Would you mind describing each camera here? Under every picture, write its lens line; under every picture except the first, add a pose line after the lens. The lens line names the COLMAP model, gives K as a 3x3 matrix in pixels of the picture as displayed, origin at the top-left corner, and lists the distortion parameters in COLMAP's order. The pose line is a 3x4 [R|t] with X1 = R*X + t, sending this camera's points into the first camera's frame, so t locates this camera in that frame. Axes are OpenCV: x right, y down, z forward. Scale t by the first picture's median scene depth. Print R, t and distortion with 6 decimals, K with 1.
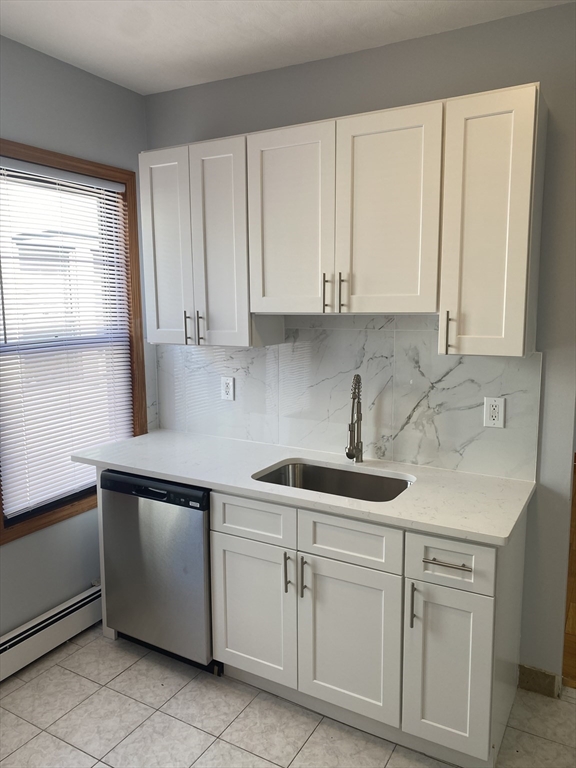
lens RADIAL K [[591.2, 0, 288.0], [0, 591.2, 384.0], [0, 0, 1]] dist [-0.005285, -0.009834]
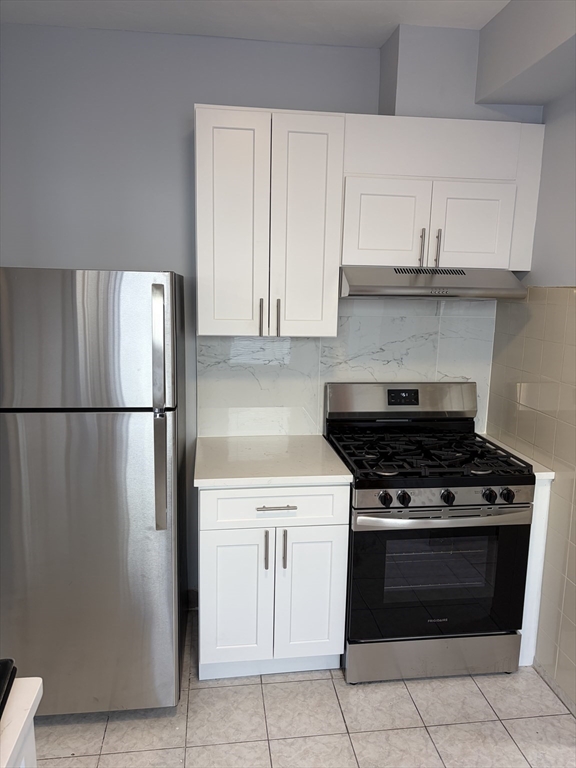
lens RADIAL K [[568.4, 0, 288.0], [0, 568.4, 384.0], [0, 0, 1]] dist [-0.003787, -0.001410]
pose [[0.790651, -0.080217, 0.606989, -0.749922], [0.060257, 0.996762, 0.053238, -0.041779], [-0.609294, -0.005518, 0.792925, 0.236722]]
